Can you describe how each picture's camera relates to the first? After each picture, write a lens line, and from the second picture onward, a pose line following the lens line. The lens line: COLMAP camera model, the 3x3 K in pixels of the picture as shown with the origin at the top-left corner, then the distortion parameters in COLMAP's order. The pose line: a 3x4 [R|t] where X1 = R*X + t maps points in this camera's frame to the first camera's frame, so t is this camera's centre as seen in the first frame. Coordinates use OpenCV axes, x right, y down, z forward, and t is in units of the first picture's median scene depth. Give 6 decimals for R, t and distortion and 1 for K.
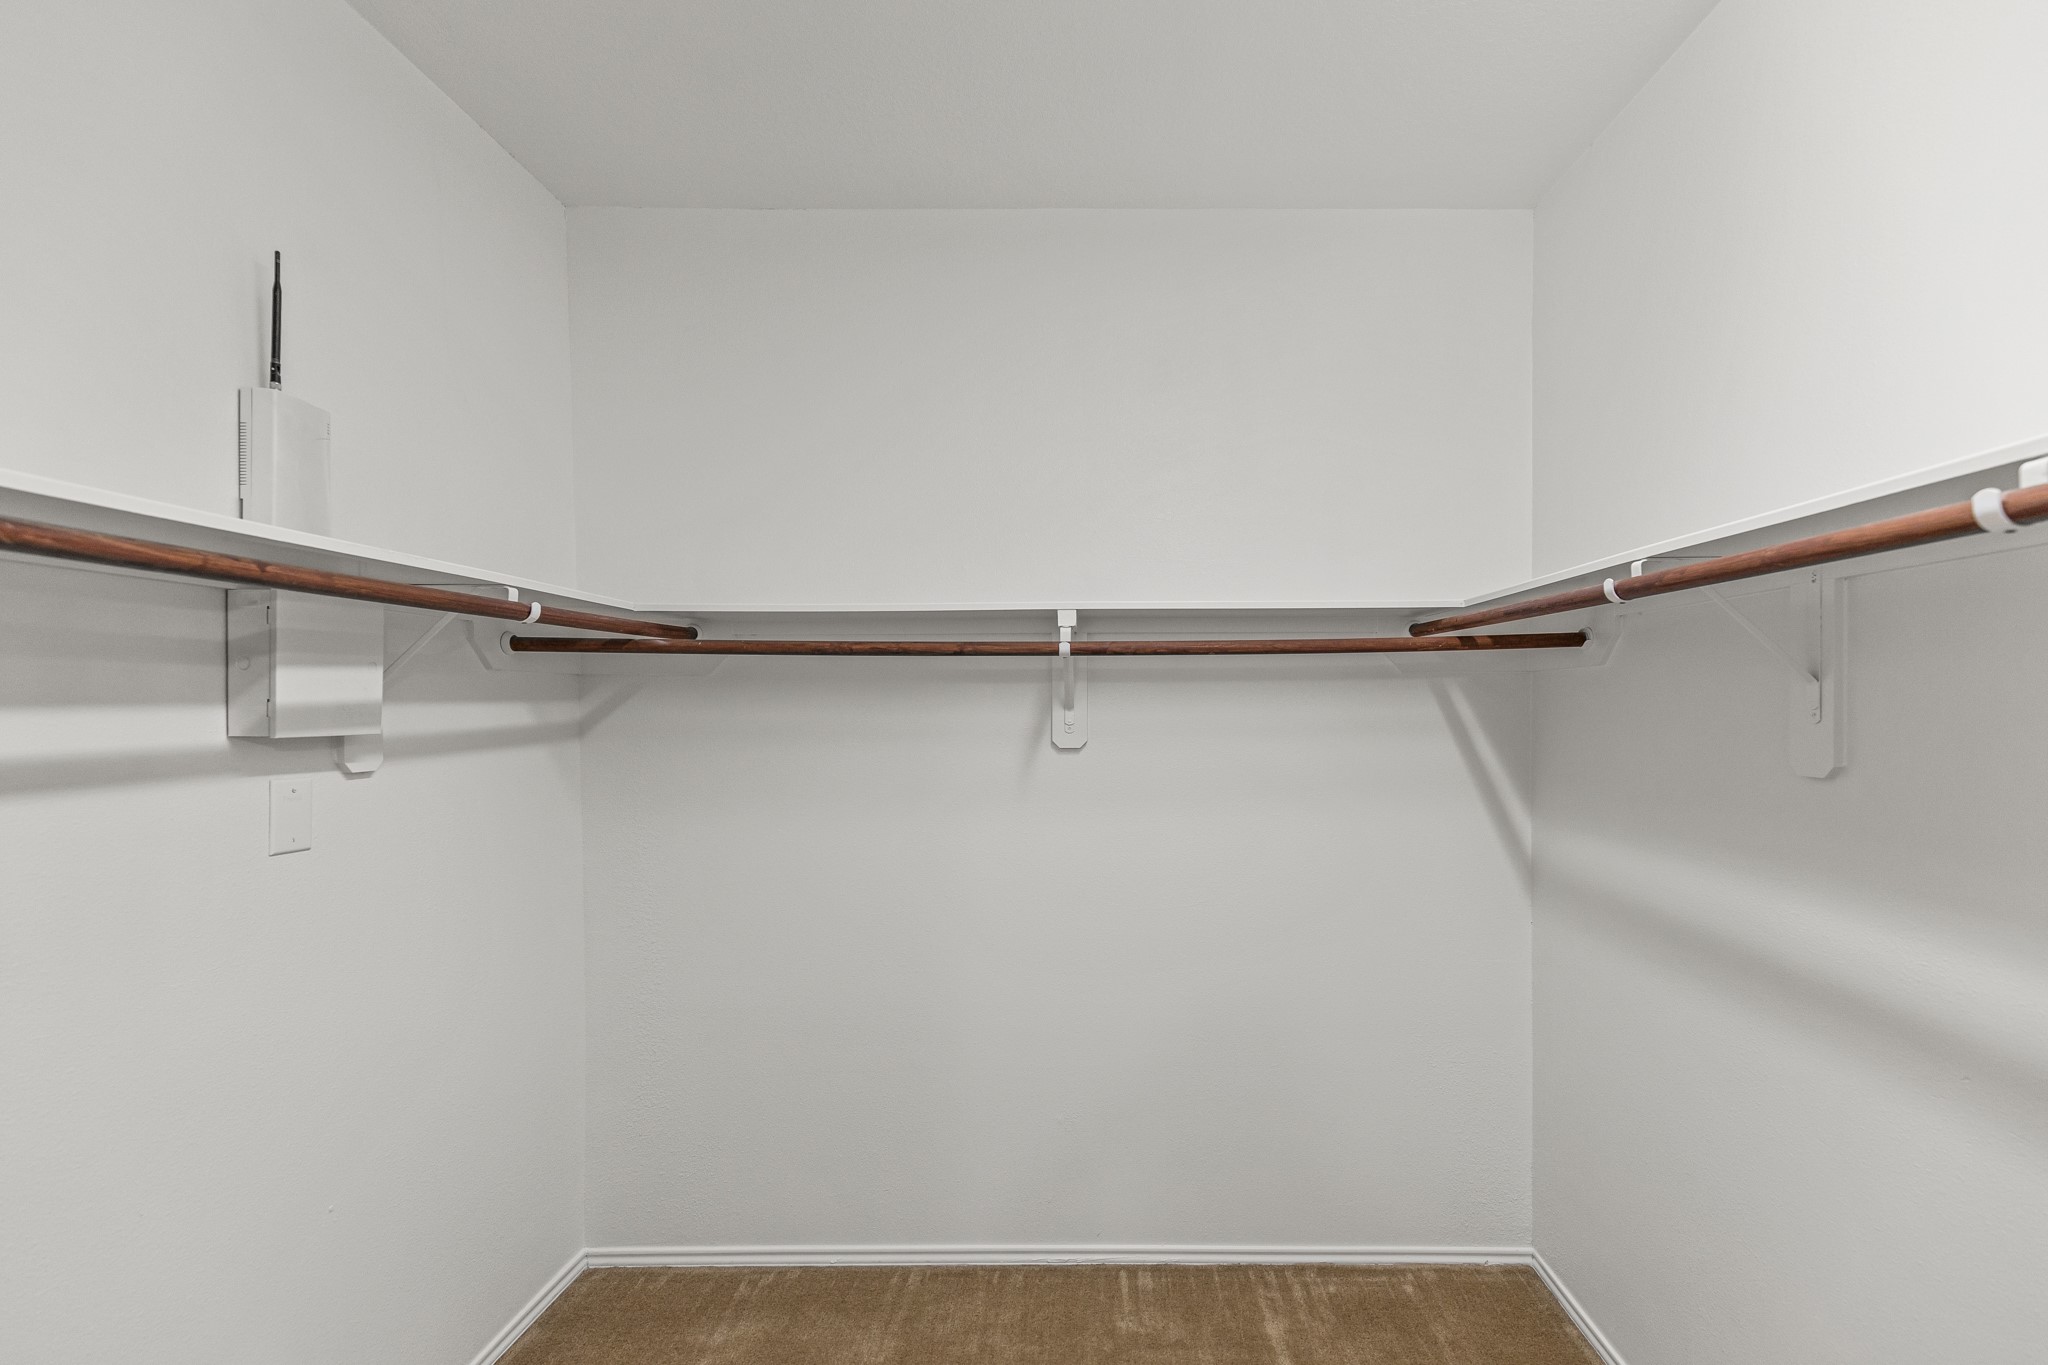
lens RADIAL K [[916.7, 0, 1032.2], [0, 916.7, 686.0], [0, 0, 1]] dist [0.002919, 0.000106]
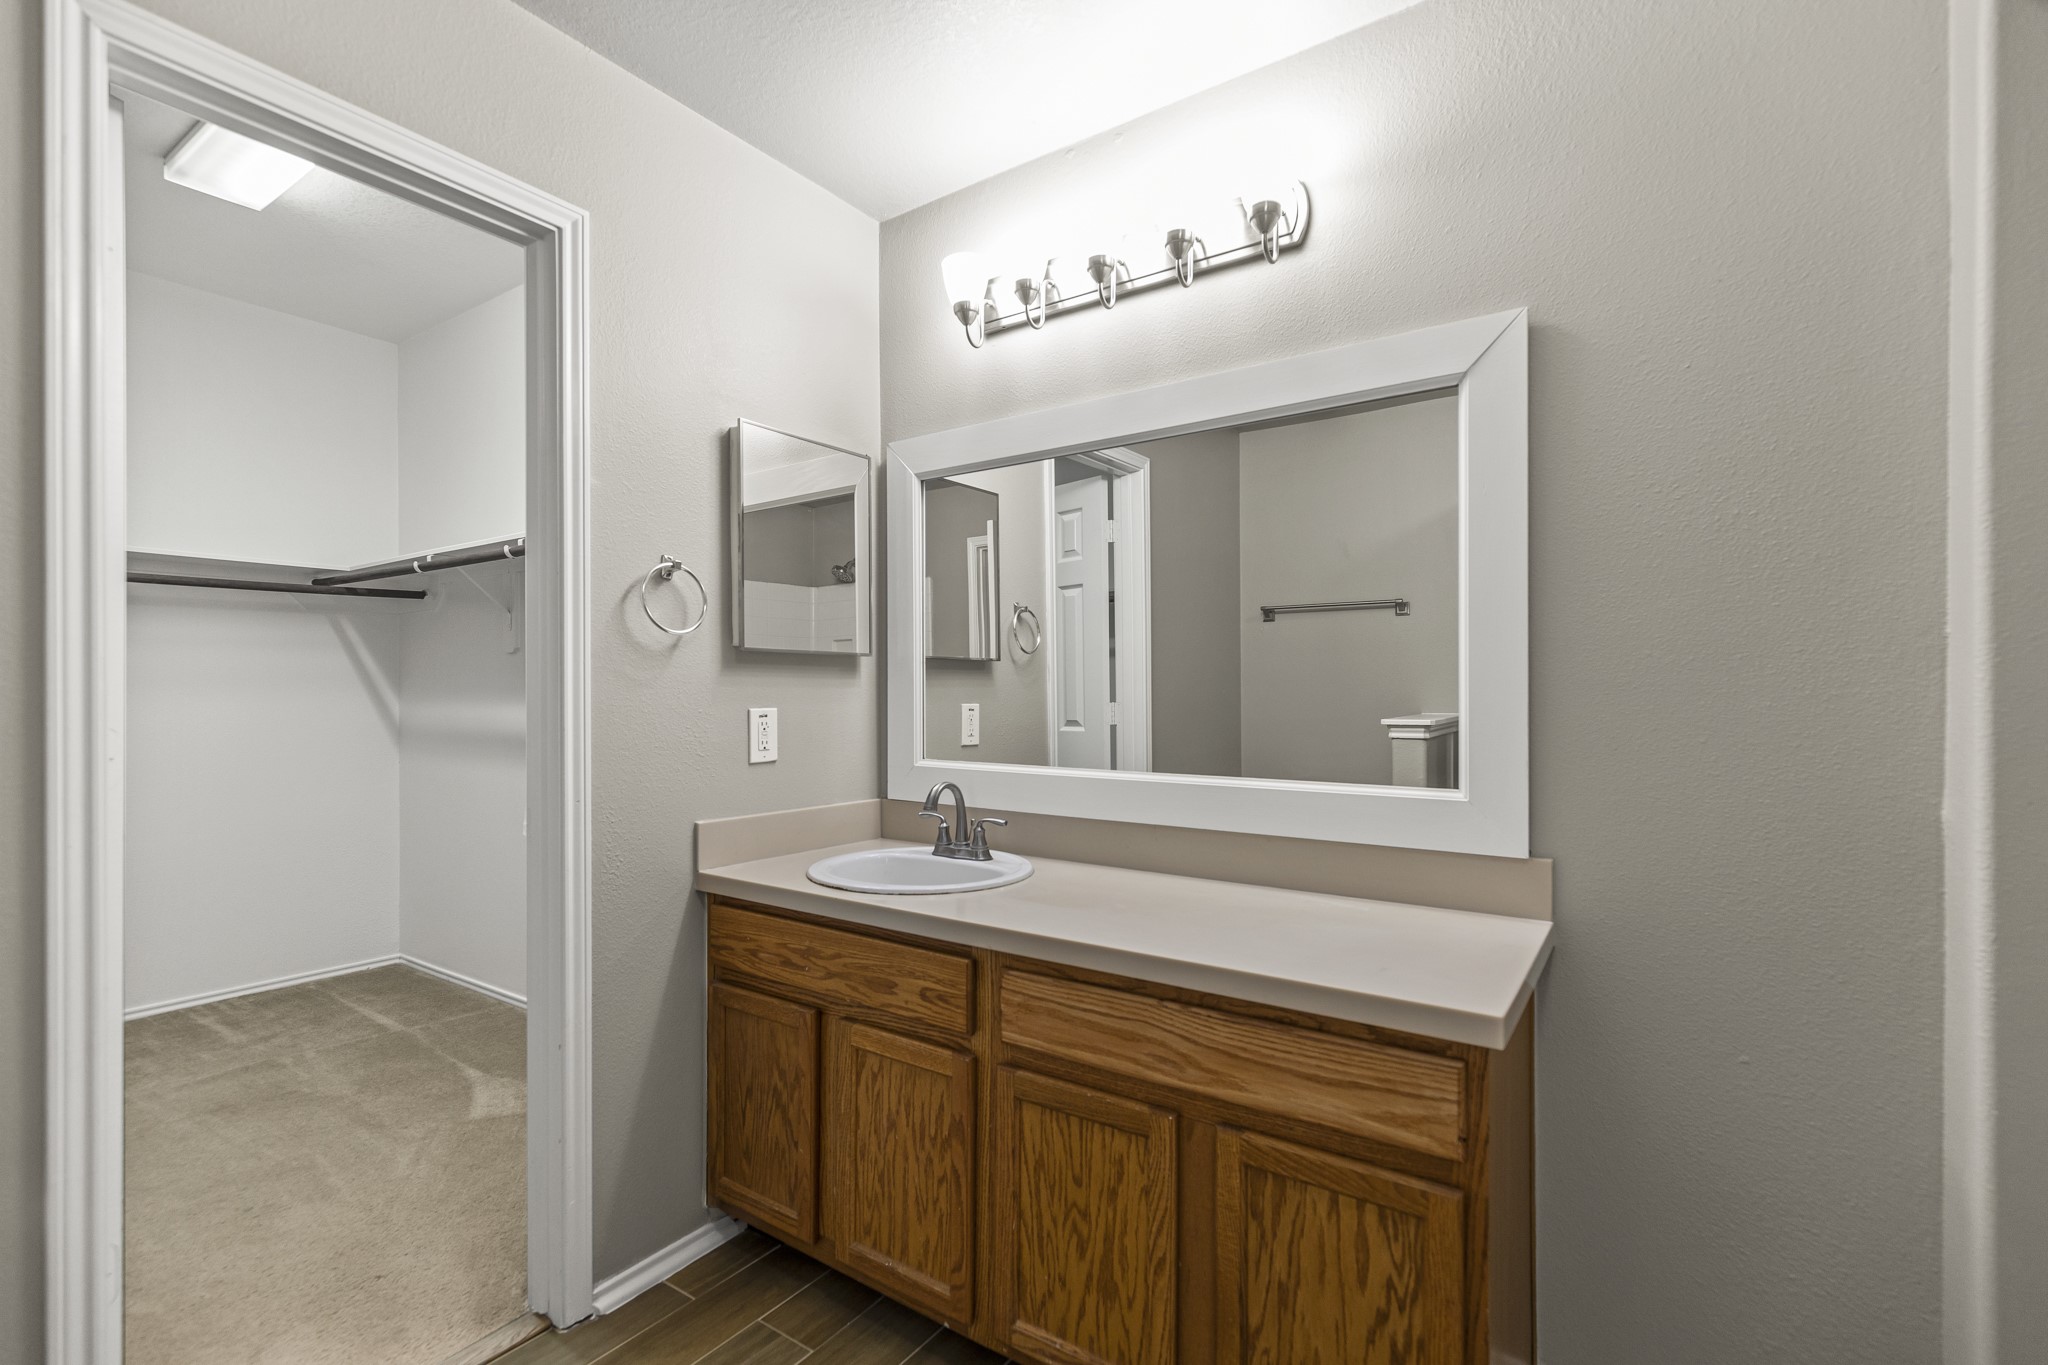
lens RADIAL K [[916.7, 0, 1032.2], [0, 916.7, 686.0], [0, 0, 1]] dist [0.002919, 0.000106]
pose [[0.520770, -0.009611, 0.853643, -0.303496], [-0.006447, 0.999864, 0.015191, 0.089191], [-0.853673, -0.013415, 0.520637, -0.914168]]
